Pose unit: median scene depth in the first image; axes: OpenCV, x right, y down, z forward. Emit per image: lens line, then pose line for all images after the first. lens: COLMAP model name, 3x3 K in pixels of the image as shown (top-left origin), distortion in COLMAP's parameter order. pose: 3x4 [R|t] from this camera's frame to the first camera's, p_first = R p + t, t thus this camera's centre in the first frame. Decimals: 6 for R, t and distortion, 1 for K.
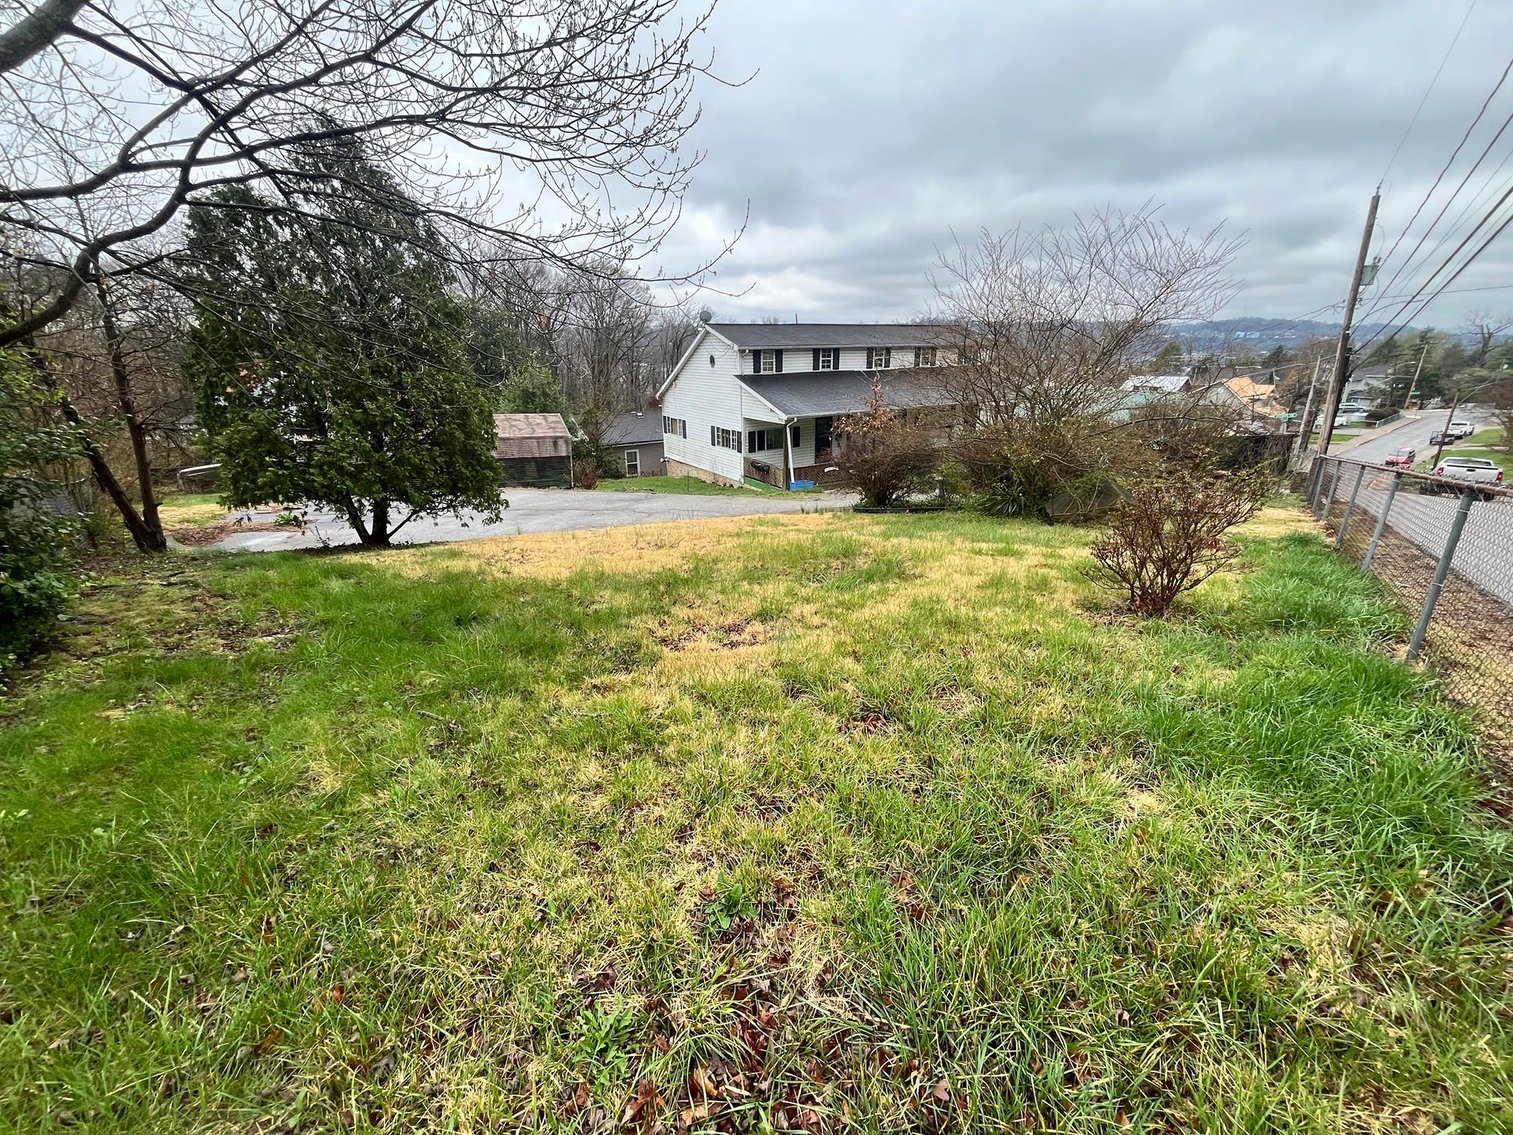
lens RADIAL K [[617.5, 0, 749.6], [0, 617.5, 567.9], [0, 0, 1]] dist [-0.002012, -0.000515]
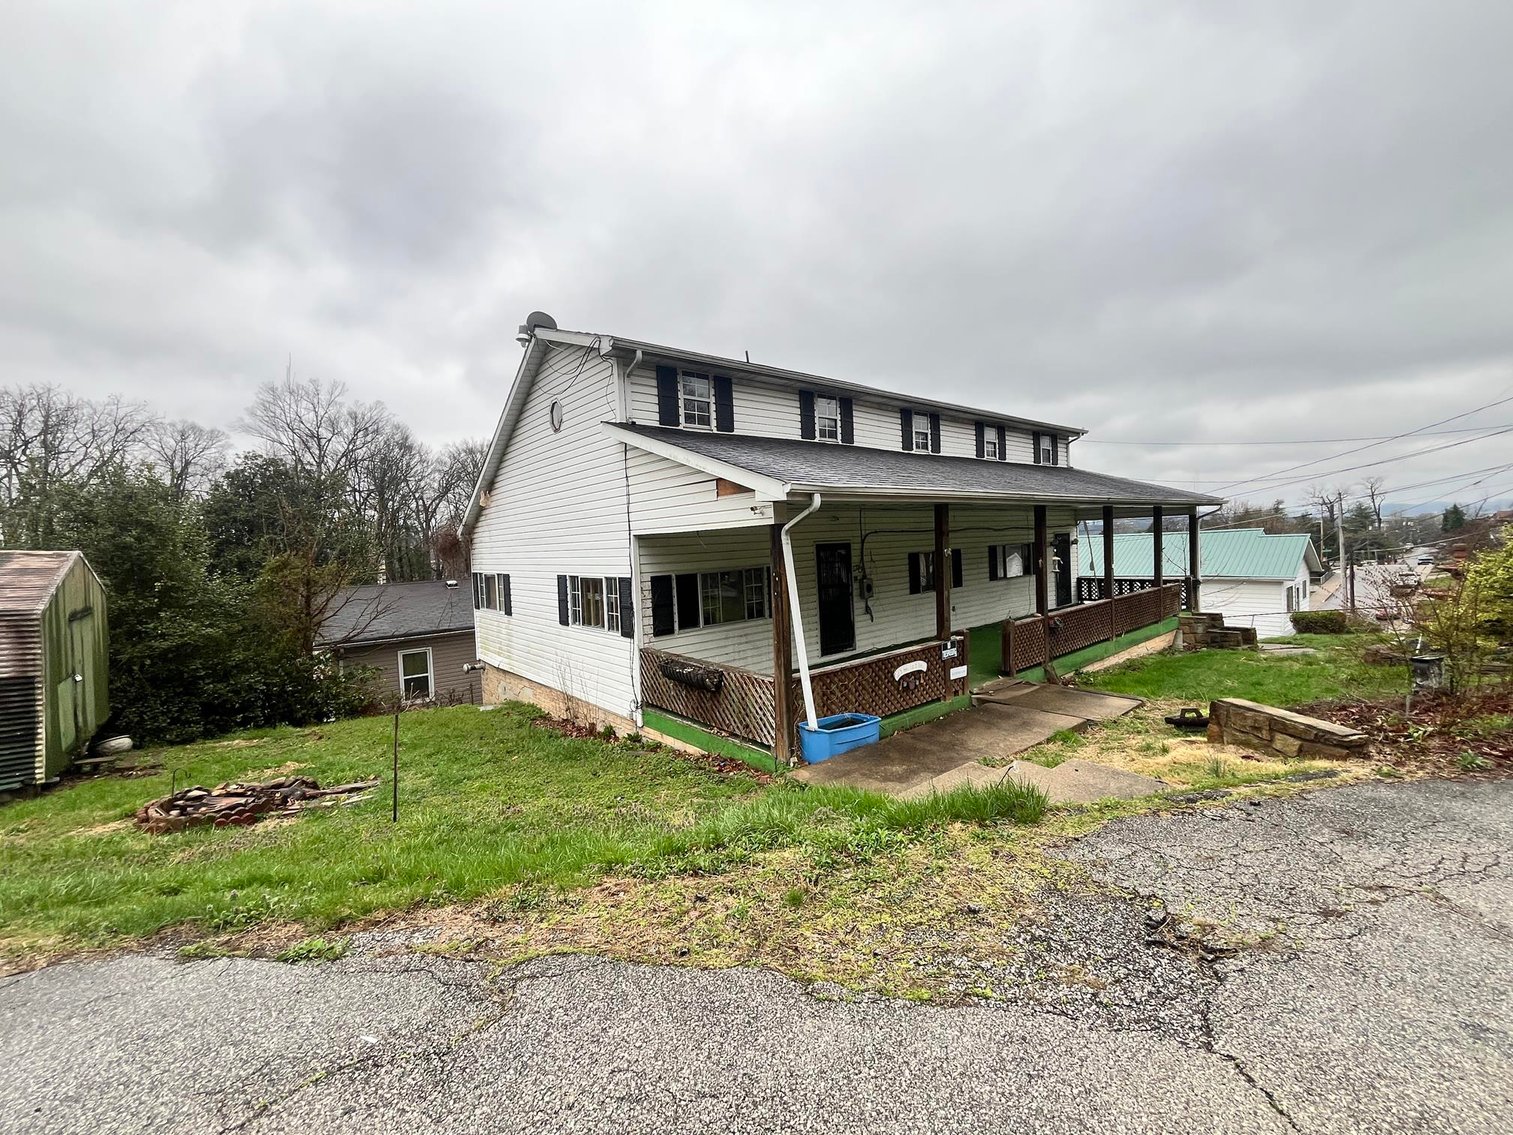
lens RADIAL K [[617.5, 0, 750.7], [0, 617.5, 561.2], [0, 0, 1]] dist [-0.002012, -0.000515]
pose [[0.989420, -0.037114, 0.140253, 0.005089], [0.079390, 0.947649, -0.309287, -0.111586], [-0.121431, 0.317149, 0.940569, 0.636000]]
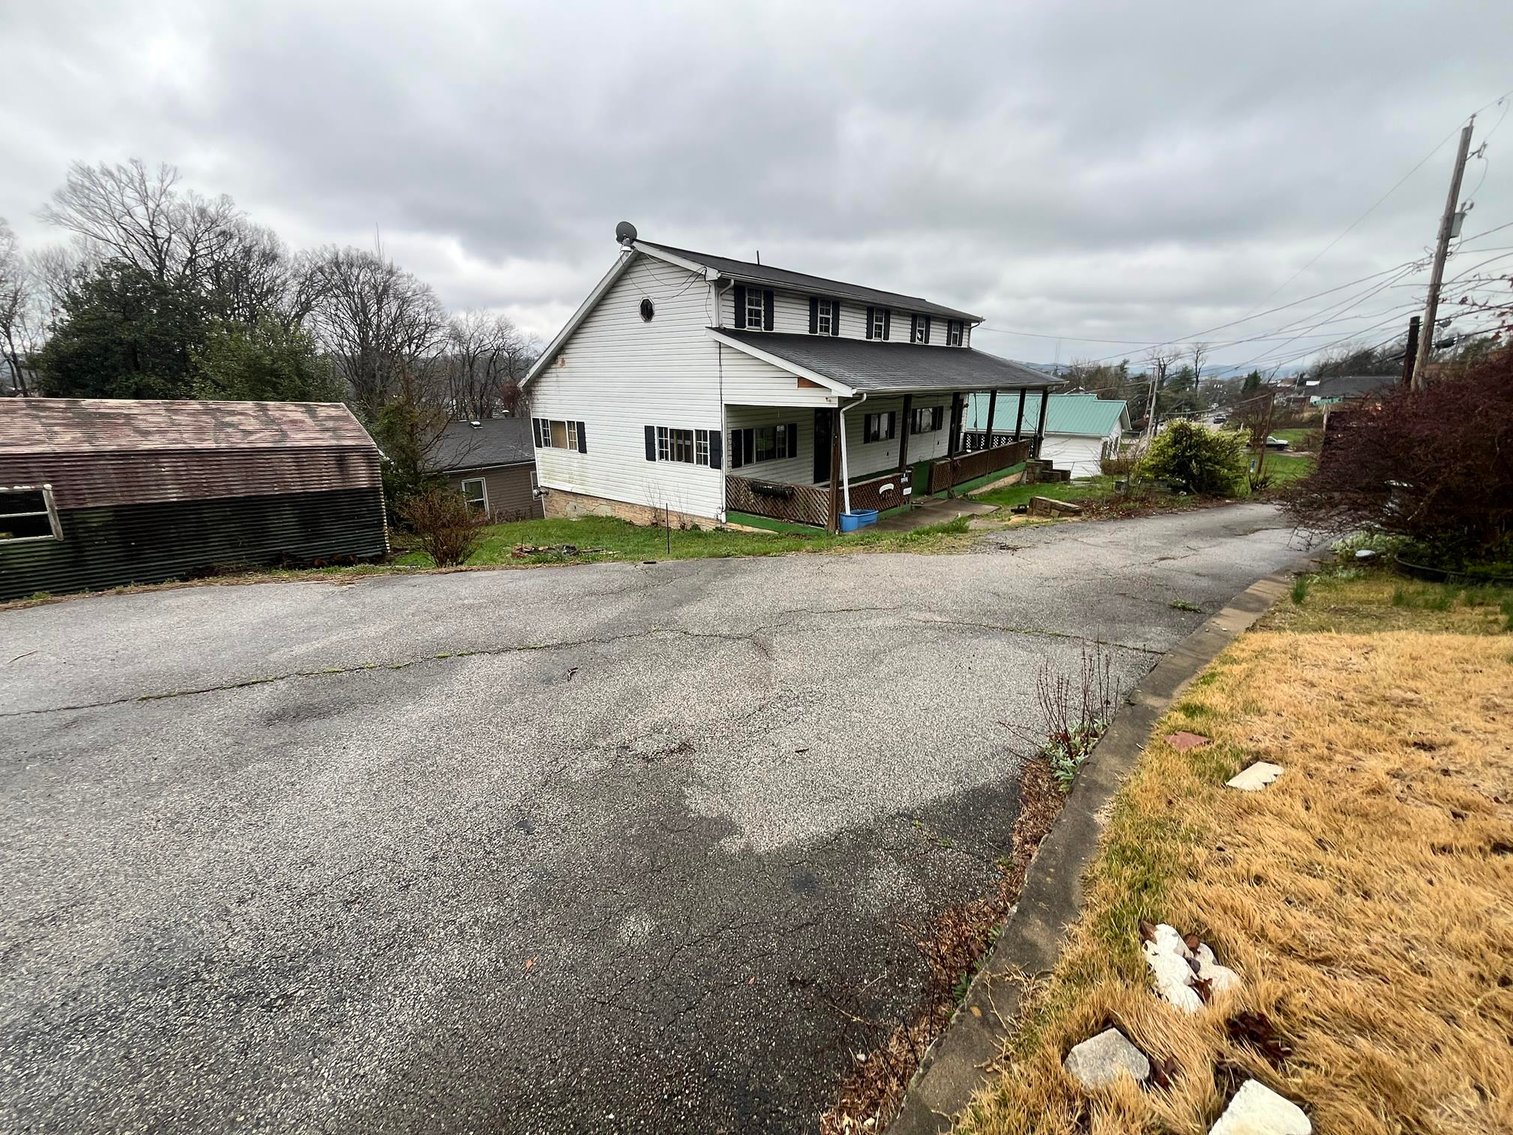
lens RADIAL K [[617.5, 0, 752.8], [0, 617.5, 566.1], [0, 0, 1]] dist [-0.002012, -0.000515]
pose [[0.946976, -0.088204, 0.308960, -0.163458], [0.103894, 0.993984, -0.034672, -0.073445], [-0.304043, 0.064933, 0.950443, 0.449506]]
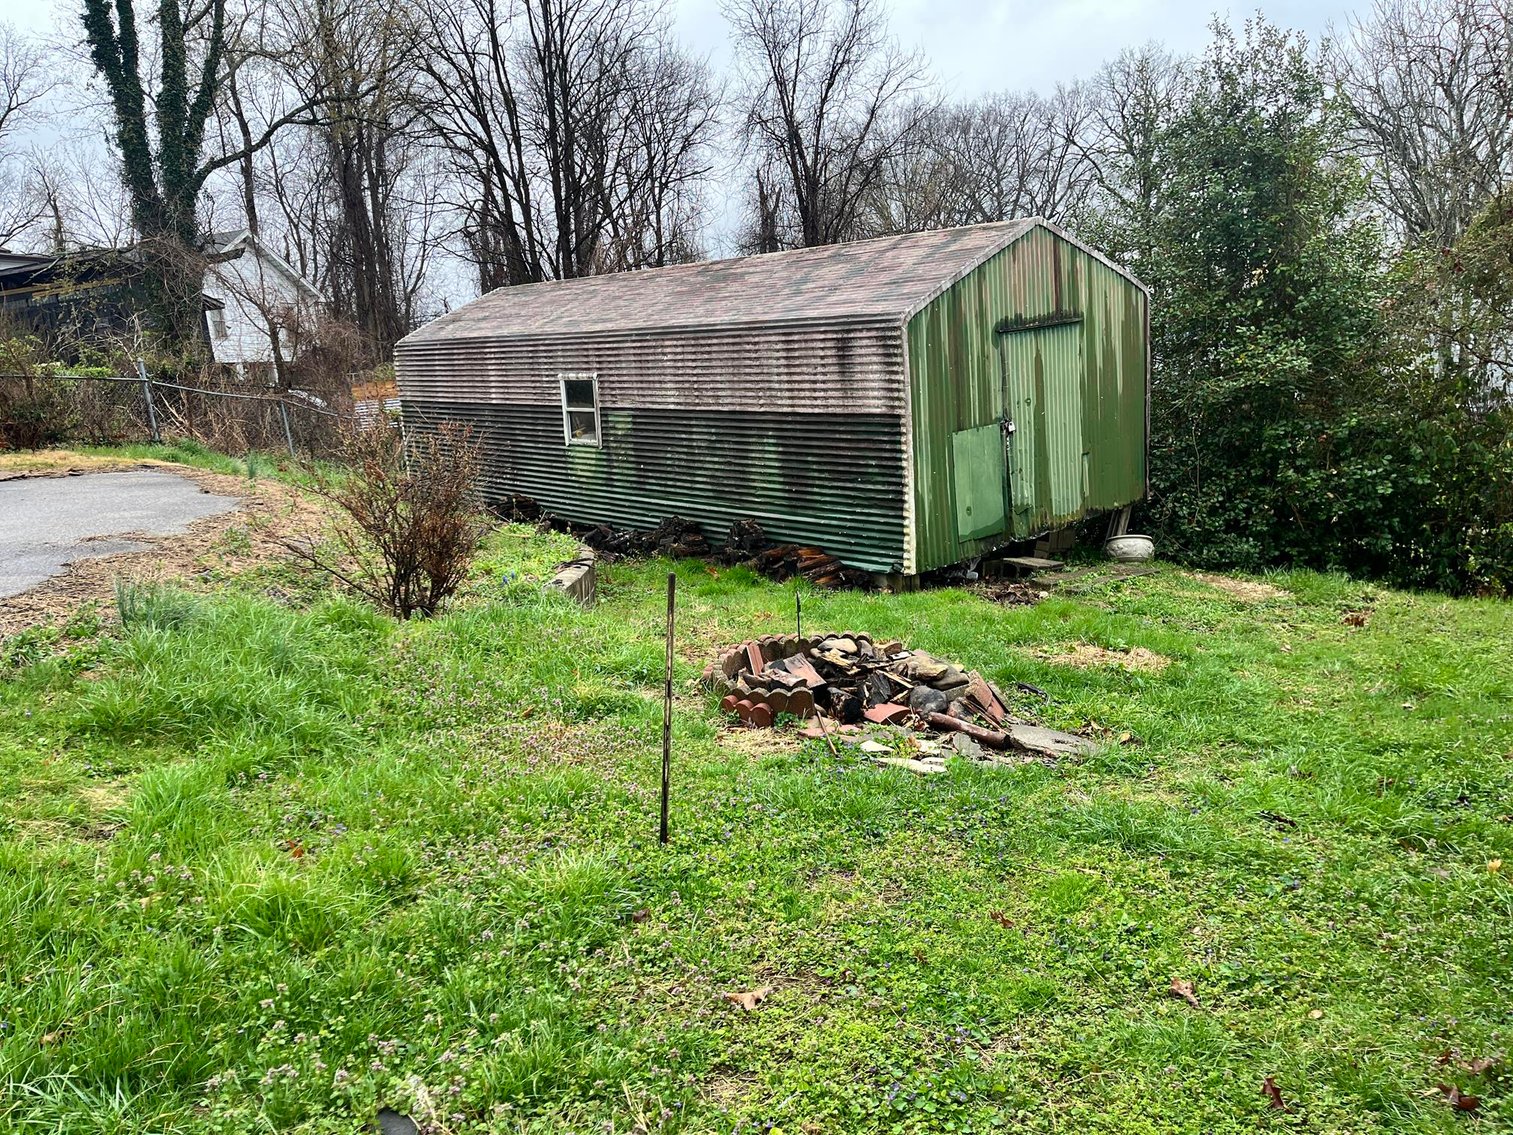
lens RADIAL K [[1145.2, 0, 749.7], [0, 1145.2, 577.4], [0, 0, 1]] dist [0.032929, -0.015153]
pose [[0.181128, 0.163852, -0.969714, 0.054520], [-0.245248, 0.962398, 0.116807, -0.154958], [0.952390, 0.216663, 0.214501, 0.840839]]
